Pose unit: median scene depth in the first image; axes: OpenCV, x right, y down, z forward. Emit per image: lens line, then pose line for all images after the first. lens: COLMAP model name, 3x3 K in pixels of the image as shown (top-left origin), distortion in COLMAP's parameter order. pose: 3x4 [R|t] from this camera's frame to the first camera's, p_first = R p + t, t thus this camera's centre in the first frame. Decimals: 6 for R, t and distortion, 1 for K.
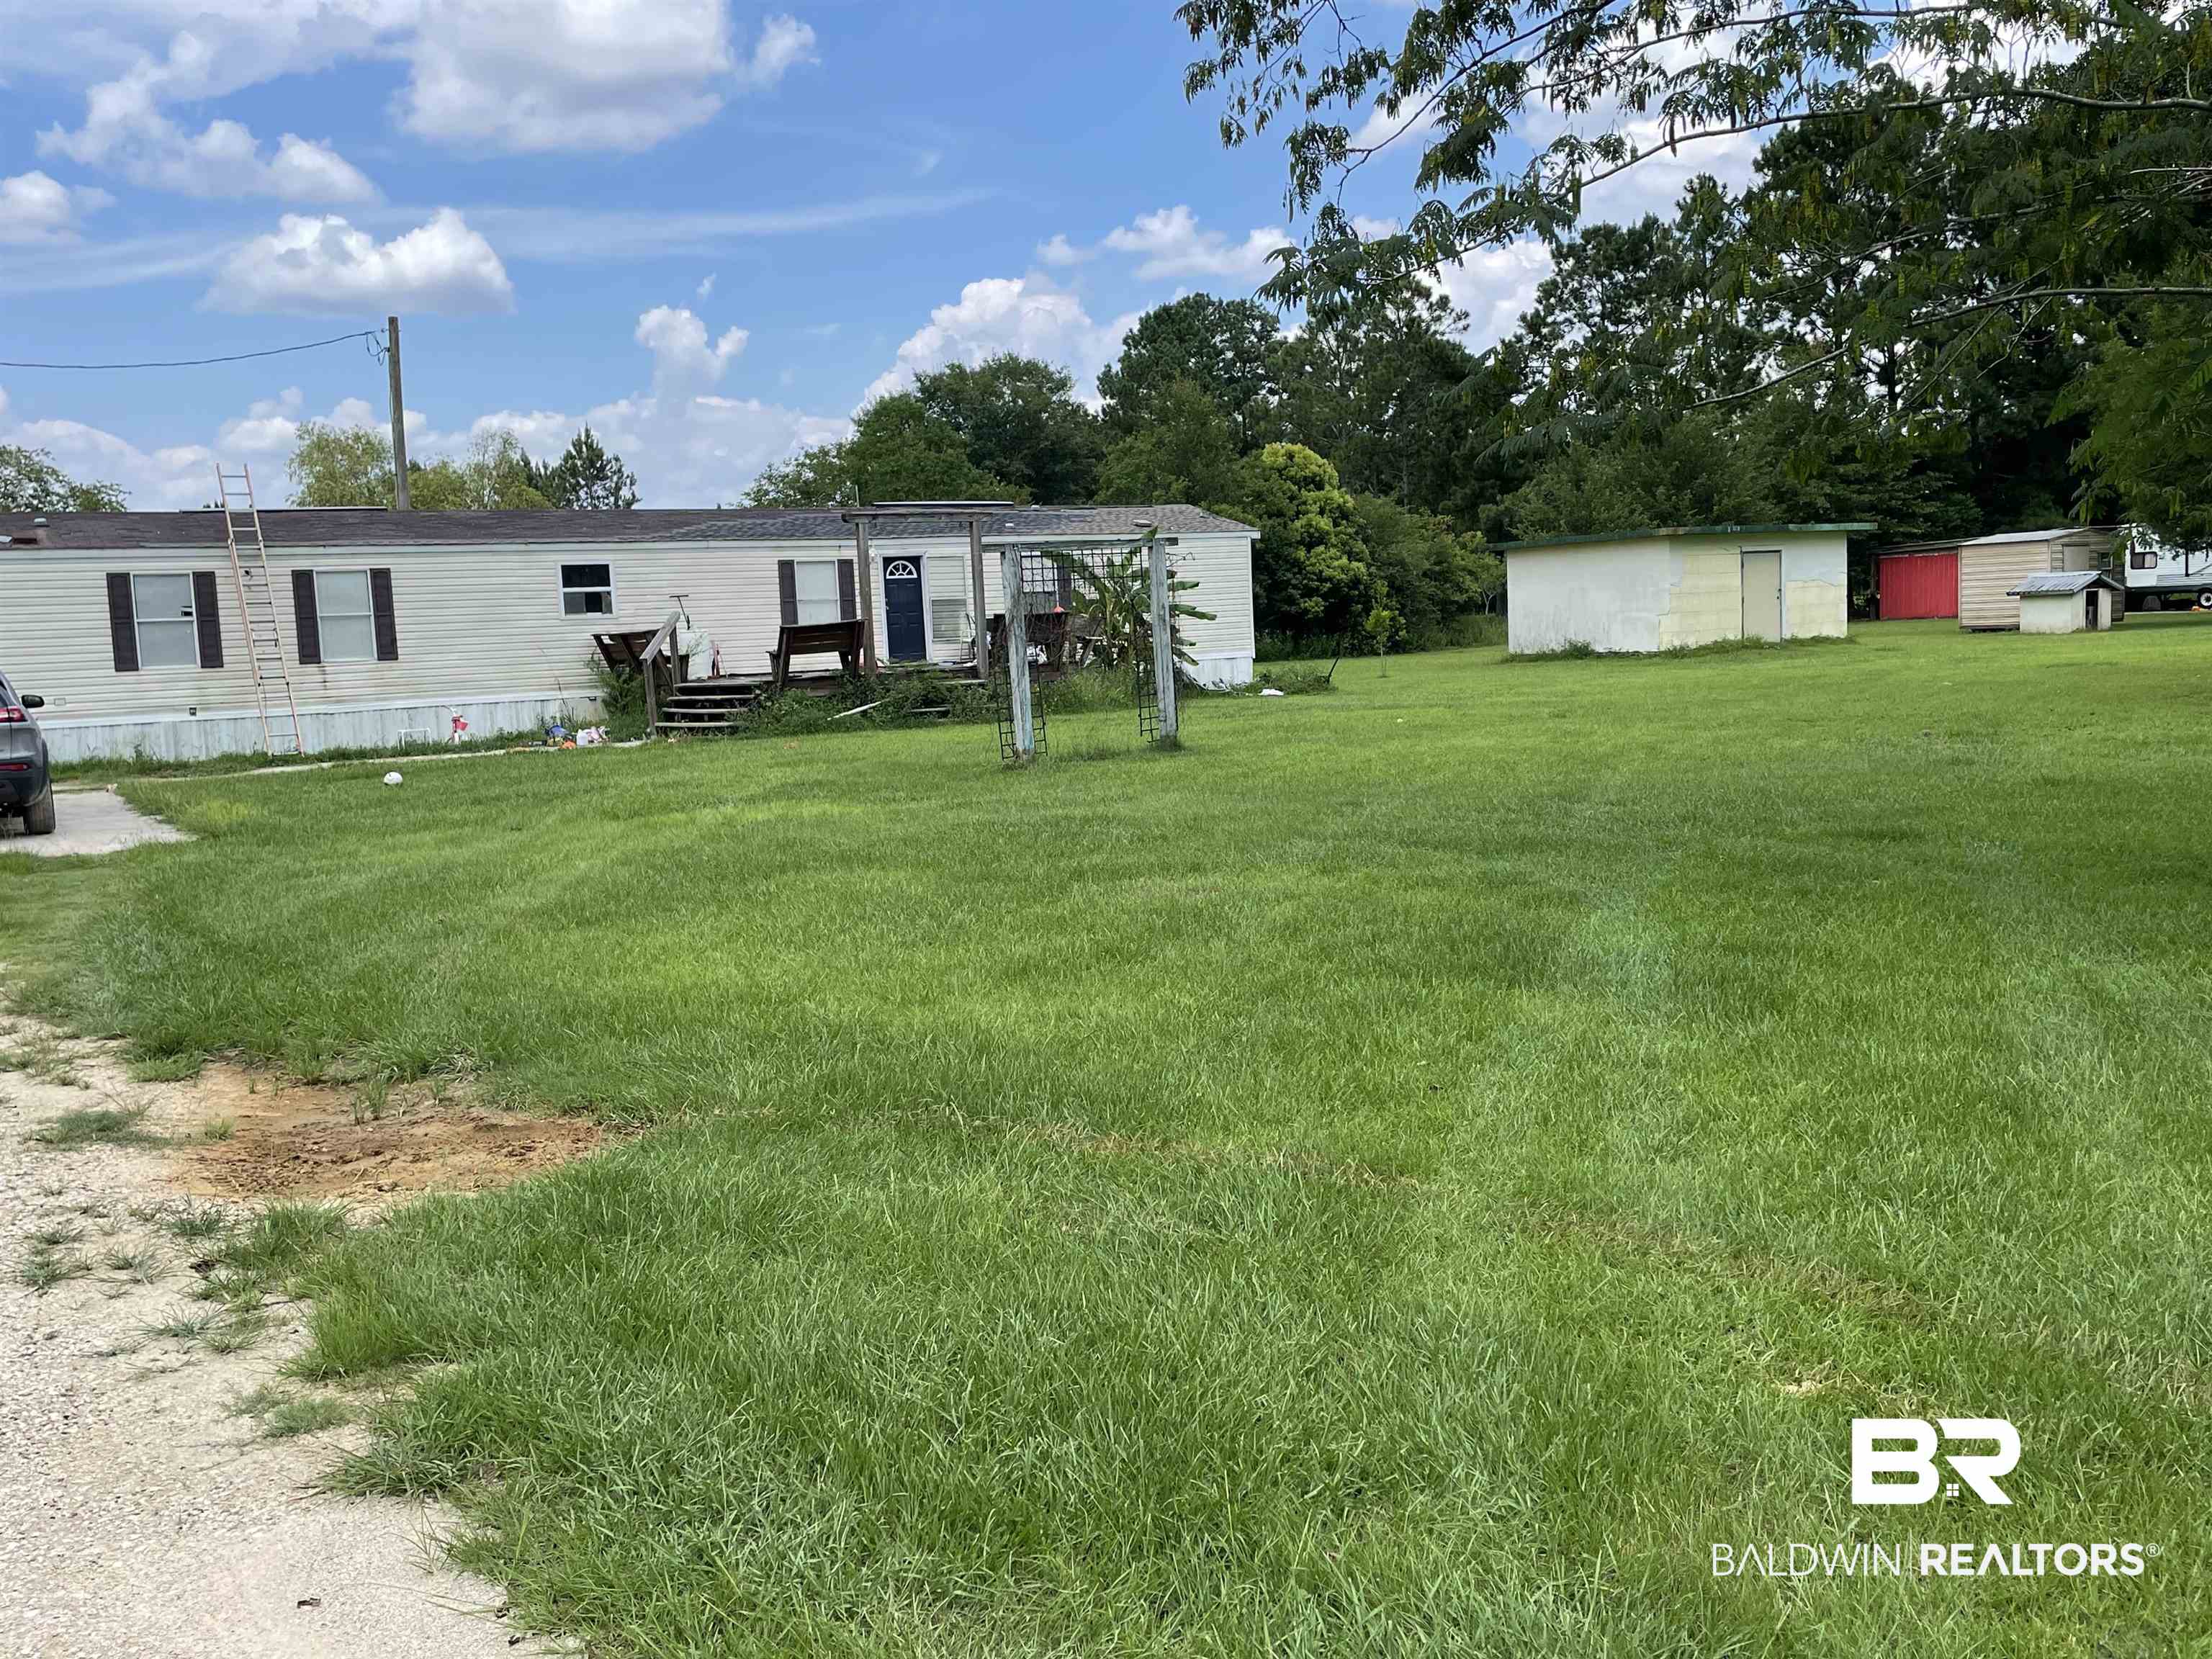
lens RADIAL K [[1920.3, 0, 1106.0], [0, 1920.3, 829.5], [0, 0, 1]] dist [0.125723, -0.239989]
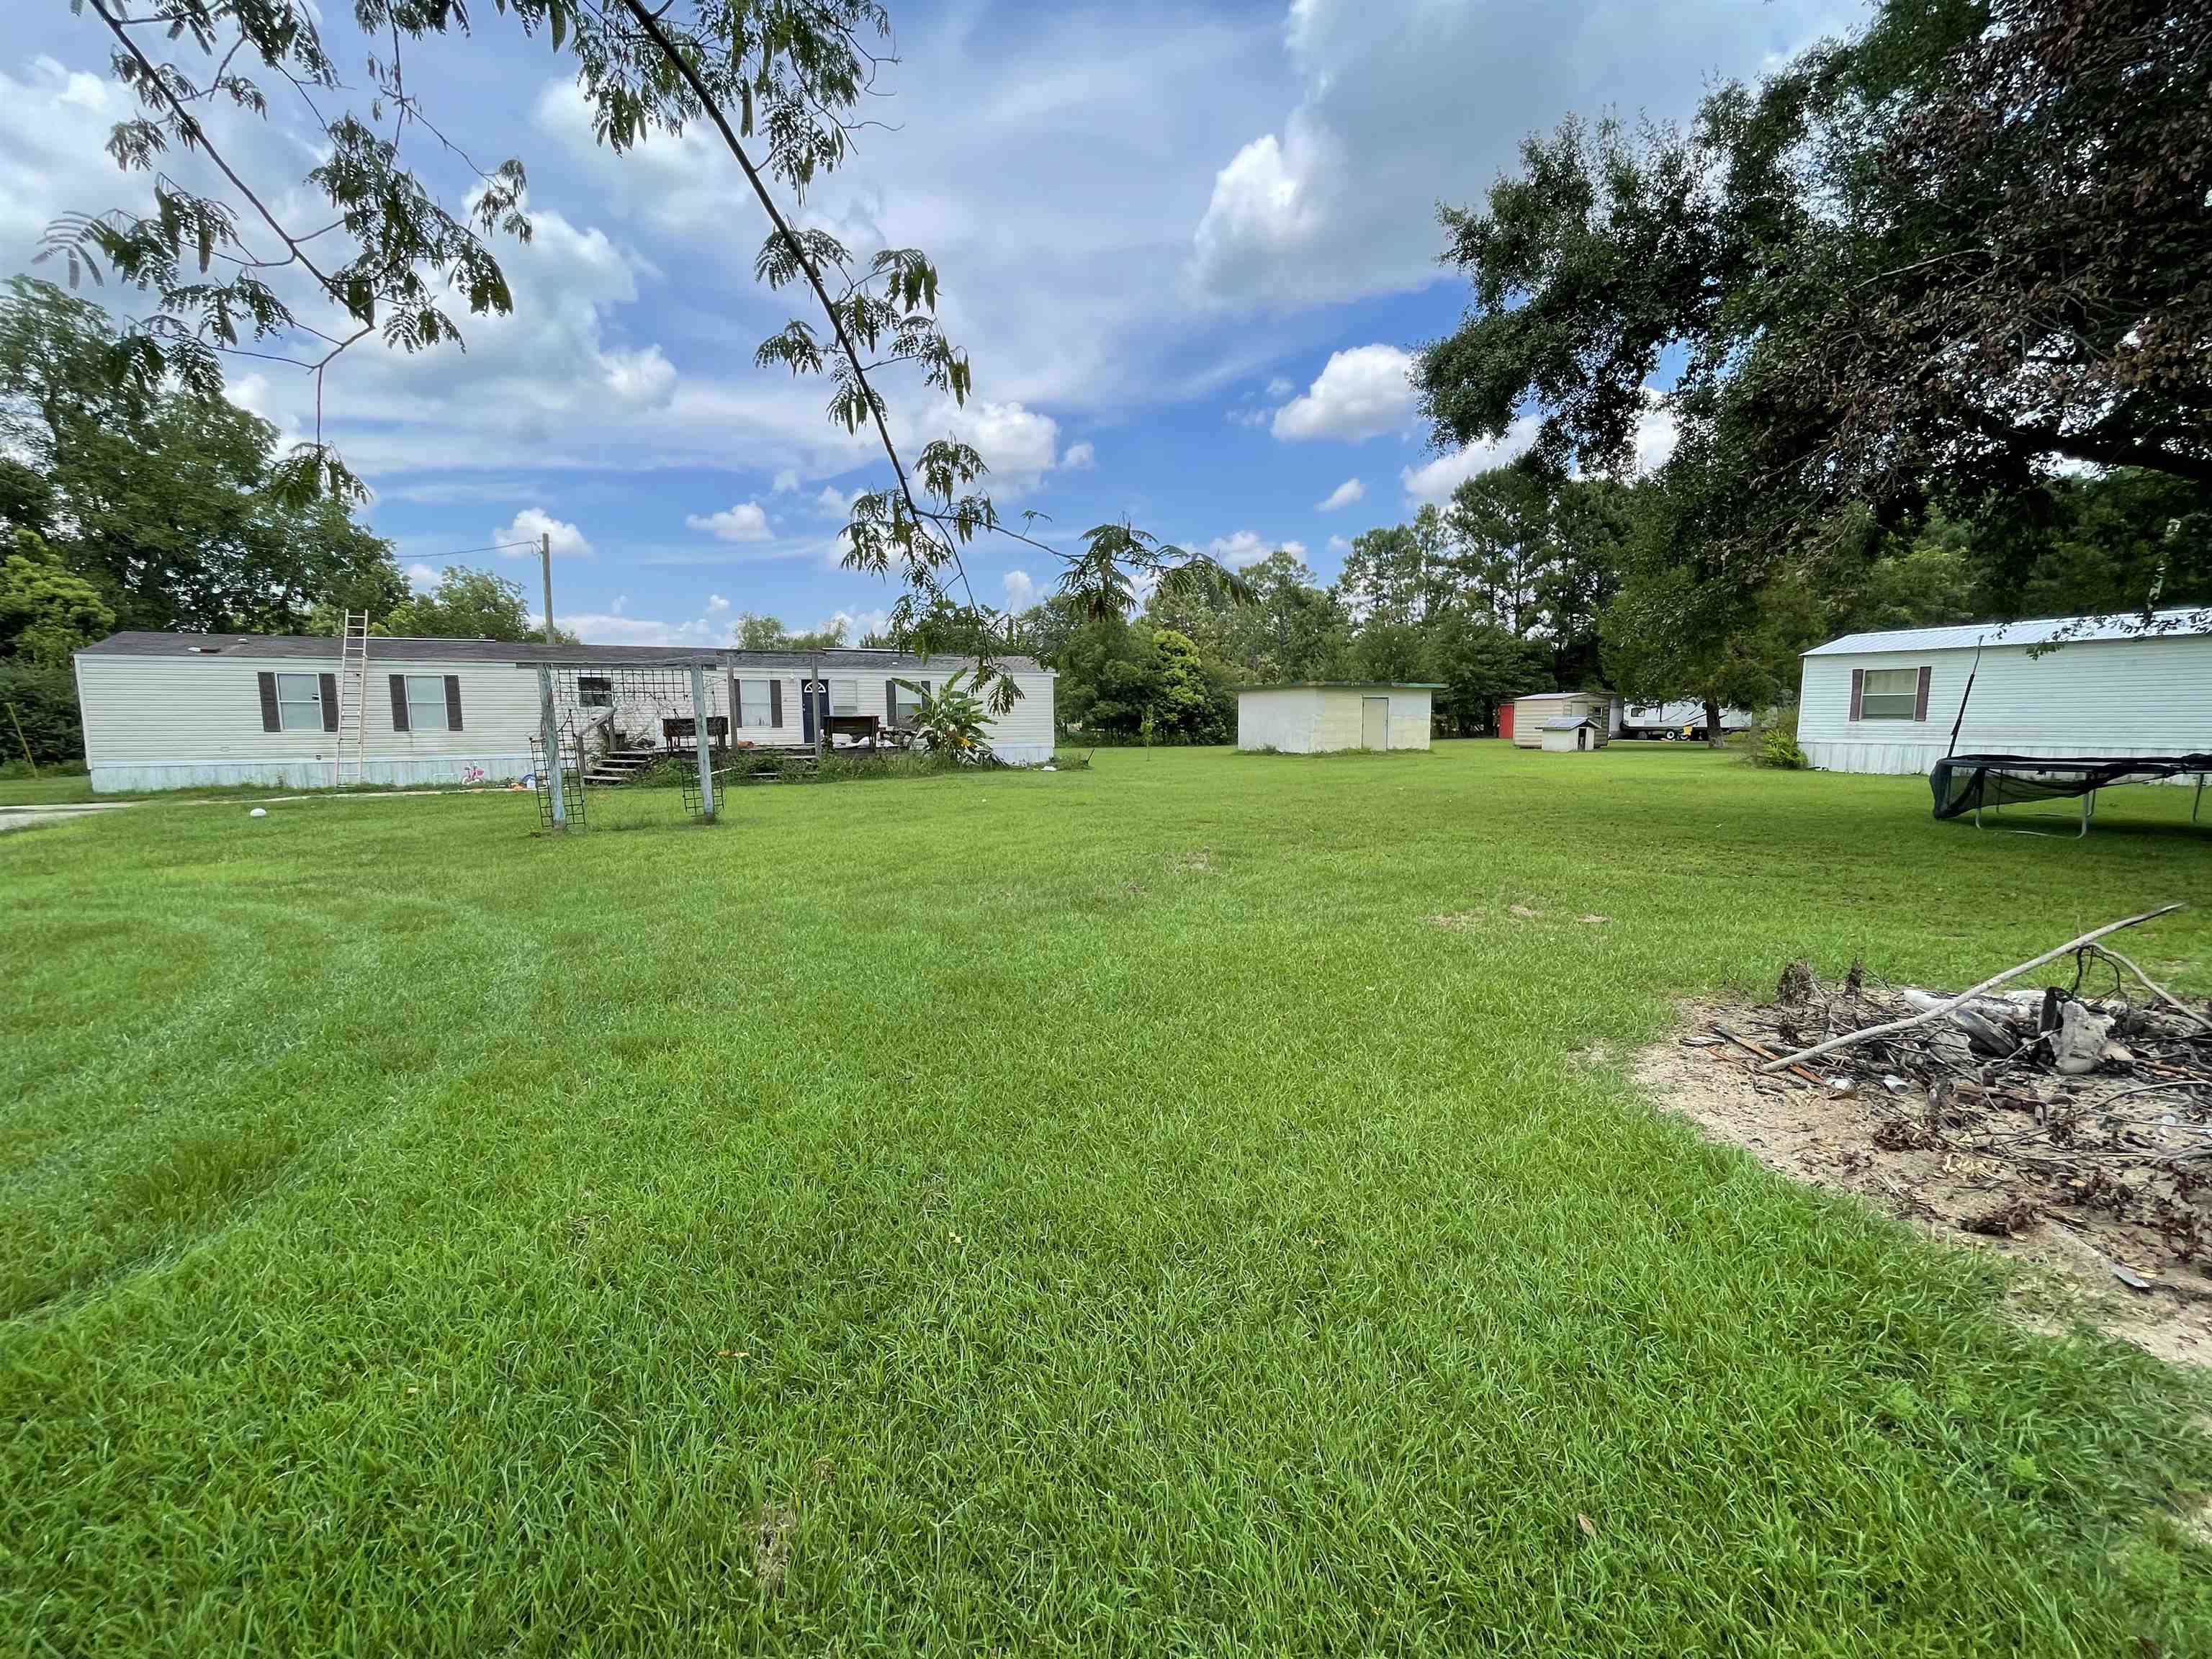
lens RADIAL K [[891.0, 0, 1106.0], [0, 891.0, 829.5], [0, 0, 1]] dist [0.000401, -0.000051]
pose [[0.995184, 0.049641, -0.084530, 0.172860], [-0.048301, 0.998674, 0.017826, -0.029230], [0.085302, -0.013658, 0.996261, 0.194095]]
